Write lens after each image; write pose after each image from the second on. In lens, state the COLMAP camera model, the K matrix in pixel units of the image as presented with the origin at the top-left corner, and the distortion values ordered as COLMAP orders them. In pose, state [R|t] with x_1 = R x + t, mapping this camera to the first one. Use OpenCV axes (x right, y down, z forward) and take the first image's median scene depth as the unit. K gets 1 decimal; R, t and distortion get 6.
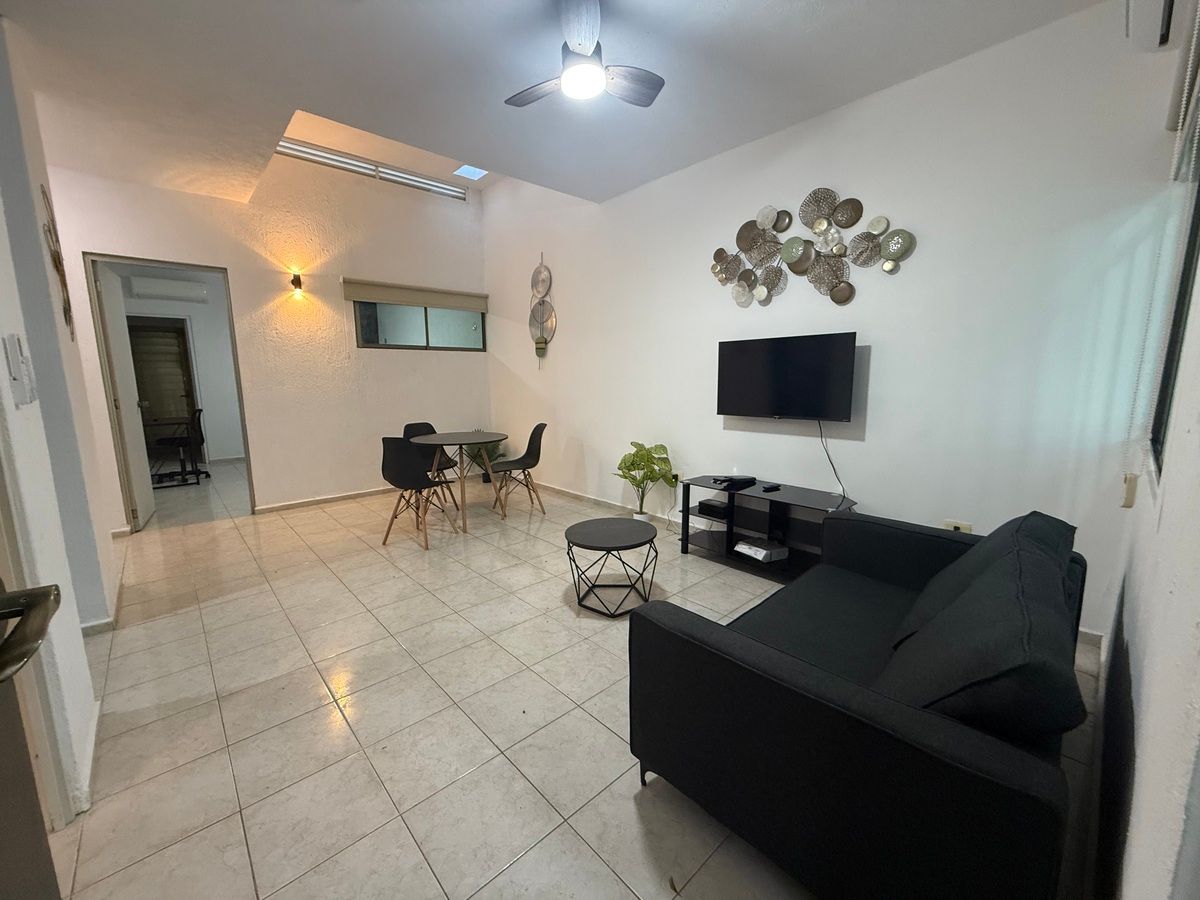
lens RADIAL K [[478.5, 0, 602.0], [0, 478.5, 455.3], [0, 0, 1]] dist [0.000419, -0.000673]
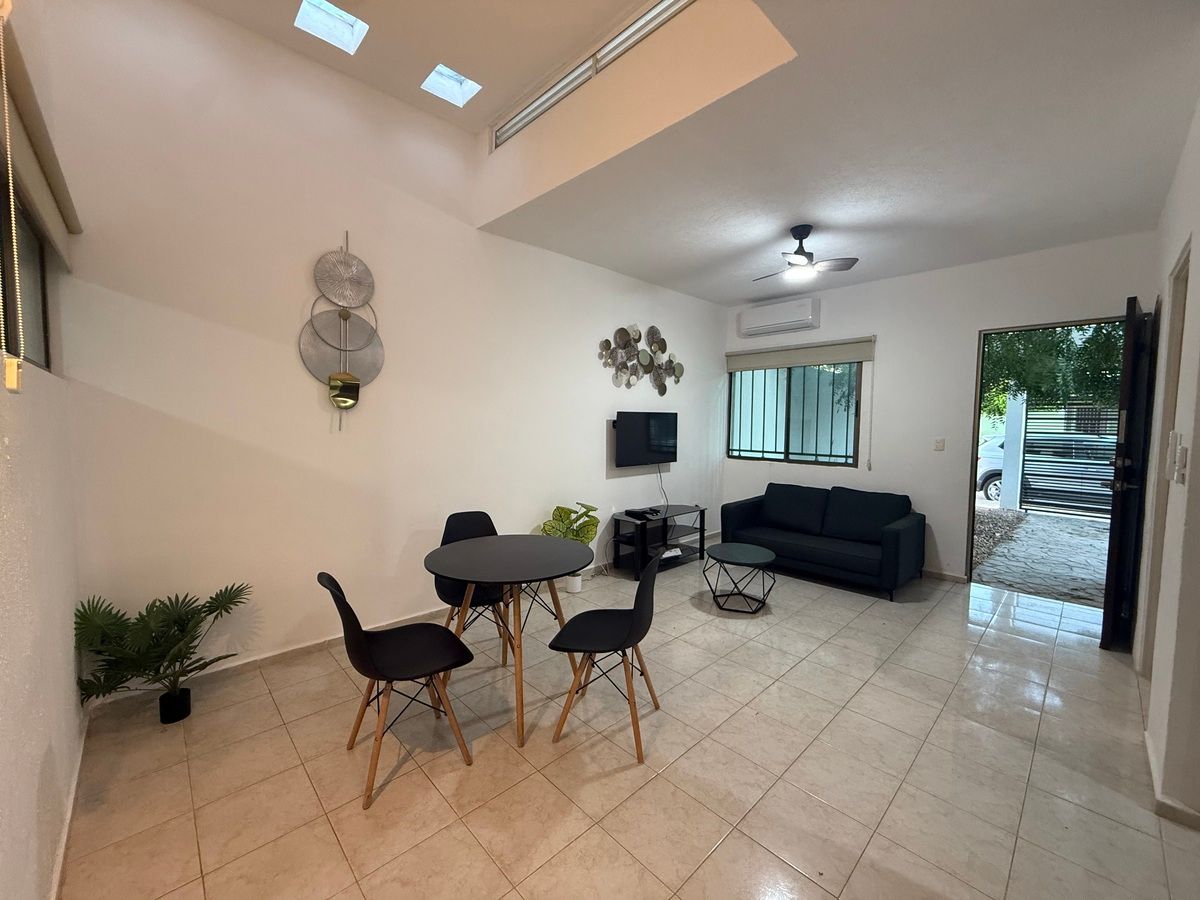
lens RADIAL K [[478.5, 0, 600.8], [0, 478.5, 443.3], [0, 0, 1]] dist [0.000419, -0.000673]
pose [[-0.013905, -0.038322, 0.999169, -1.173052], [0.153960, 0.987267, 0.040008, -0.234386], [-0.987979, 0.154388, -0.007828, 1.191477]]
